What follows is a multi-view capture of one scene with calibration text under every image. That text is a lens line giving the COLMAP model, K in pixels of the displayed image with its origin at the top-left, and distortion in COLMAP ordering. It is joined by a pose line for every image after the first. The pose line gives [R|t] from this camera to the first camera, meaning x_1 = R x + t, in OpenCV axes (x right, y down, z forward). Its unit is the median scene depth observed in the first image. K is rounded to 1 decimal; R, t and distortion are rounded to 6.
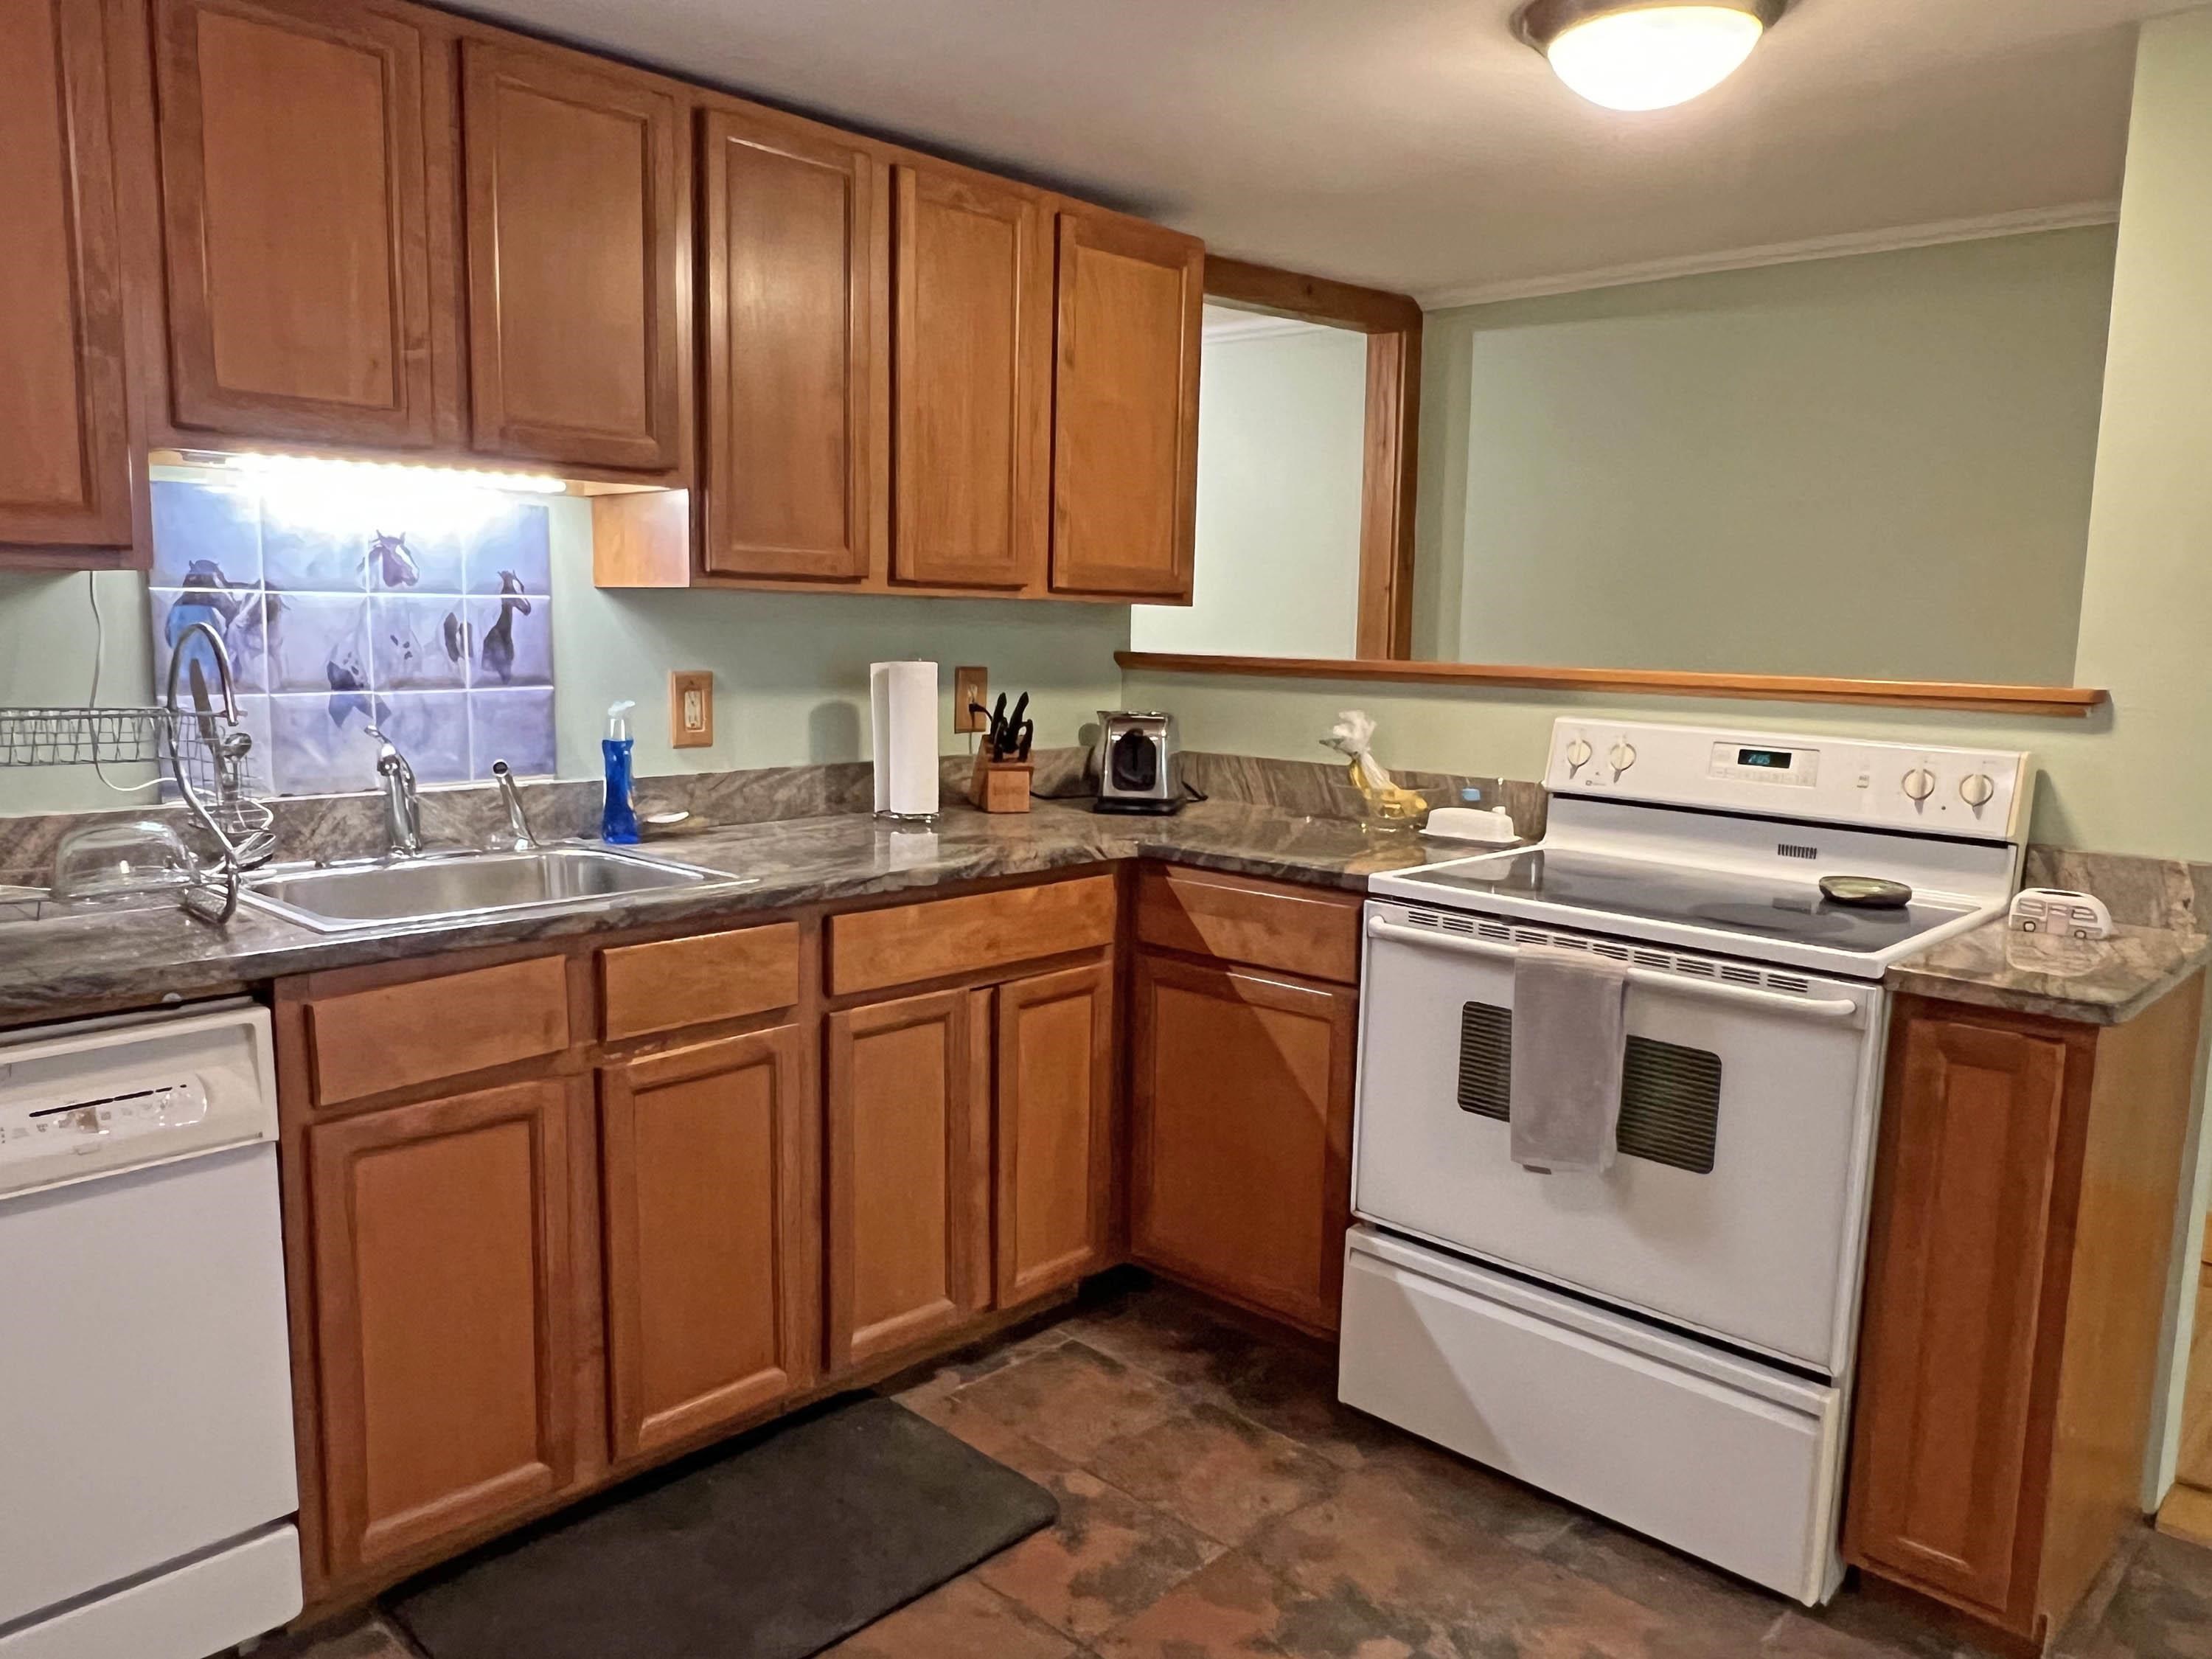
lens RADIAL K [[1581.0, 0, 1091.9], [0, 1581.0, 830.7], [0, 0, 1]] dist [0.002474, -0.000863]
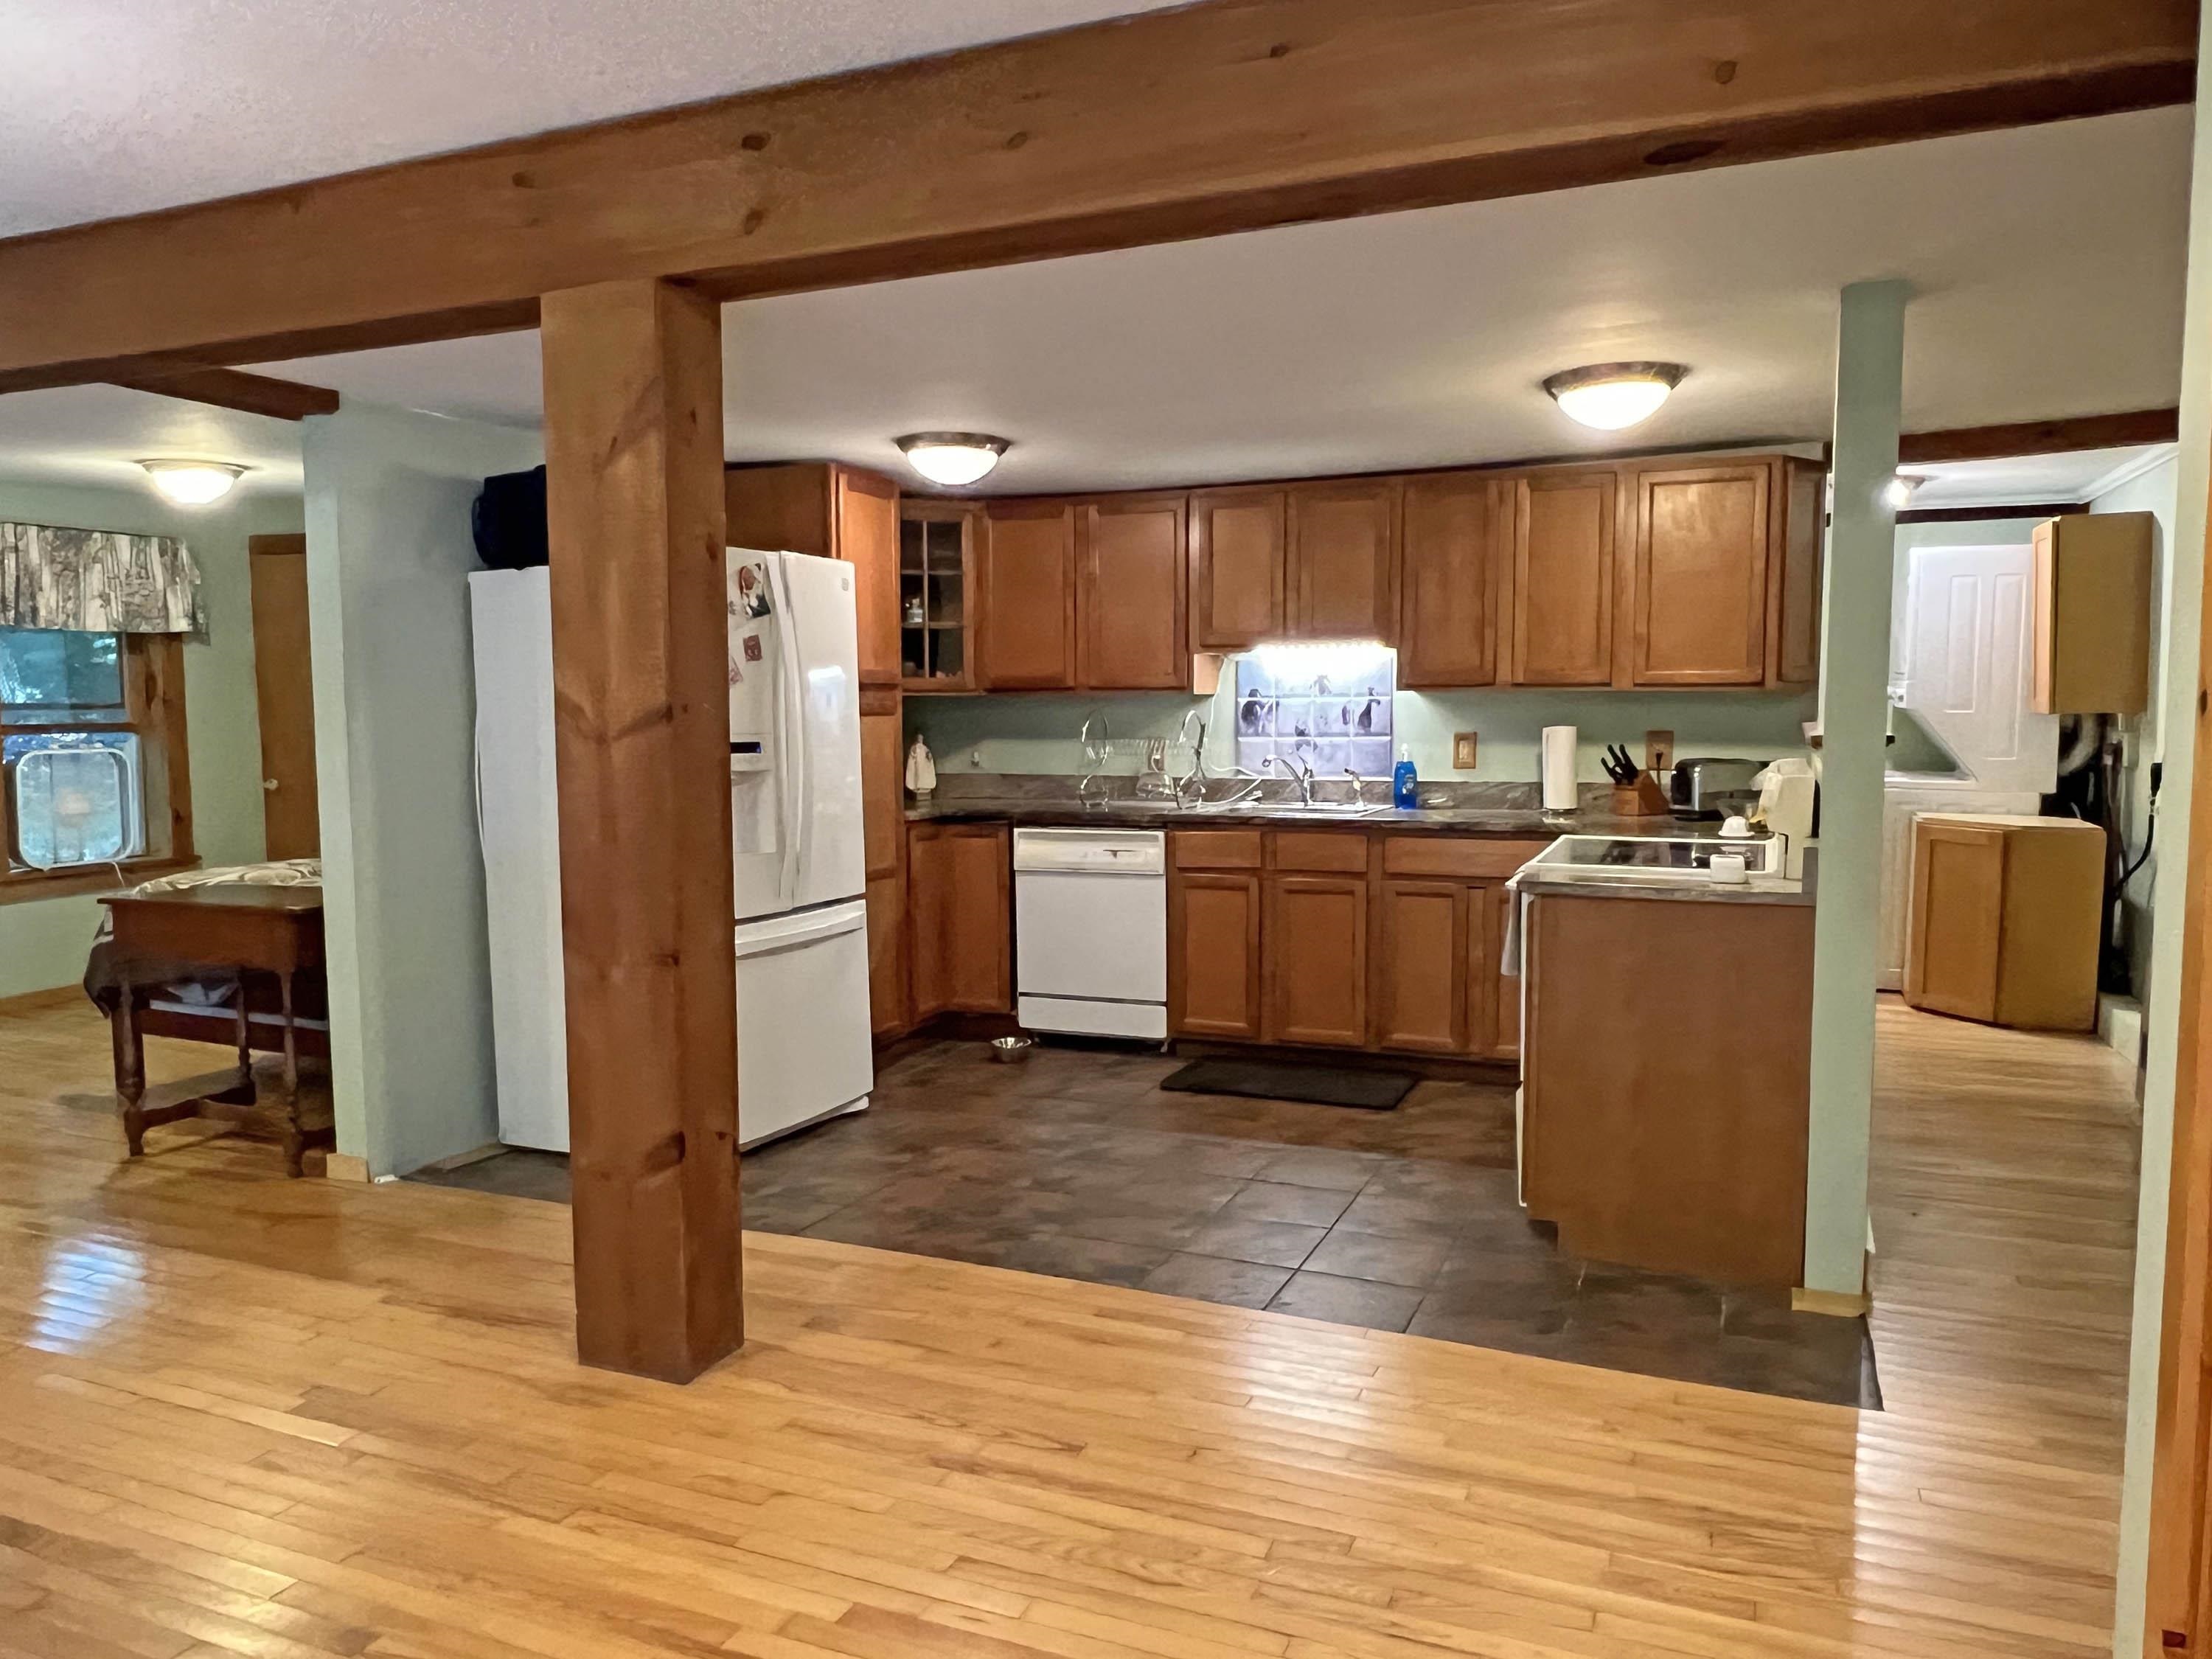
lens RADIAL K [[1581.0, 0, 1084.3], [0, 1581.0, 840.6], [0, 0, 1]] dist [0.002474, -0.000863]
pose [[0.343953, 0.061545, -0.936968, 1.671410], [-0.113433, 0.993265, 0.023603, 0.051755], [0.932110, 0.098165, 0.348618, -0.171508]]
